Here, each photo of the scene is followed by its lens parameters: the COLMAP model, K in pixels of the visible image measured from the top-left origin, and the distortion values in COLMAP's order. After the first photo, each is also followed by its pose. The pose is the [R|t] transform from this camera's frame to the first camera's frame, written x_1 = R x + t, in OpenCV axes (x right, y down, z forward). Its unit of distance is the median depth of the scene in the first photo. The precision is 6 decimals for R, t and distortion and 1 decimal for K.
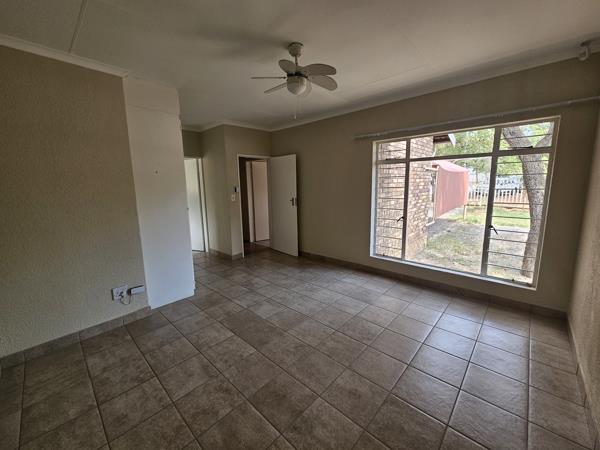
lens RADIAL K [[245.1, 0, 302.3], [0, 245.1, 223.7], [0, 0, 1]] dist [-0.000110, -0.000245]
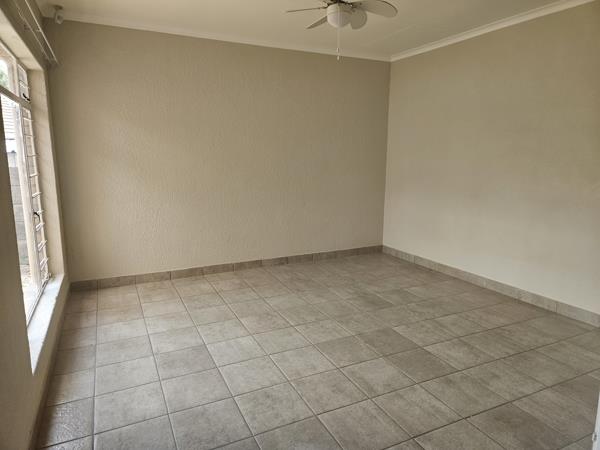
lens RADIAL K [[400.1, 0, 301.9], [0, 400.1, 224.2], [0, 0, 1]] dist [0.039699, -0.003738]
pose [[-0.933192, -0.045509, 0.356484, -0.295315], [0.074651, 0.945766, 0.316155, -0.256211], [-0.351538, 0.321645, -0.879184, 1.737020]]
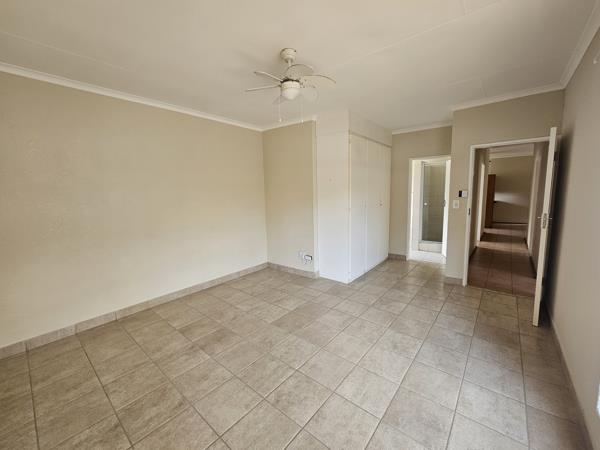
lens RADIAL K [[245.1, 0, 299.9], [0, 245.1, 222.7], [0, 0, 1]] dist [-0.000110, -0.000245]
pose [[0.050937, 0.148953, -0.987532, 0.742951], [-0.142445, 0.979789, 0.140438, -0.139889], [0.988491, 0.133515, 0.071125, 0.751368]]
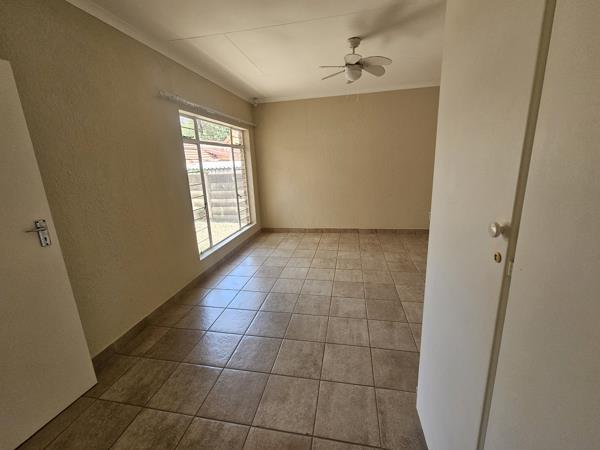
lens RADIAL K [[245.1, 0, 301.1], [0, 245.1, 223.1], [0, 0, 1]] dist [-0.000110, -0.000245]
pose [[-0.527882, -0.162277, 0.833671, -0.724275], [0.192248, 0.933269, 0.303396, -0.213109], [-0.827273, 0.320428, -0.461459, 1.445609]]
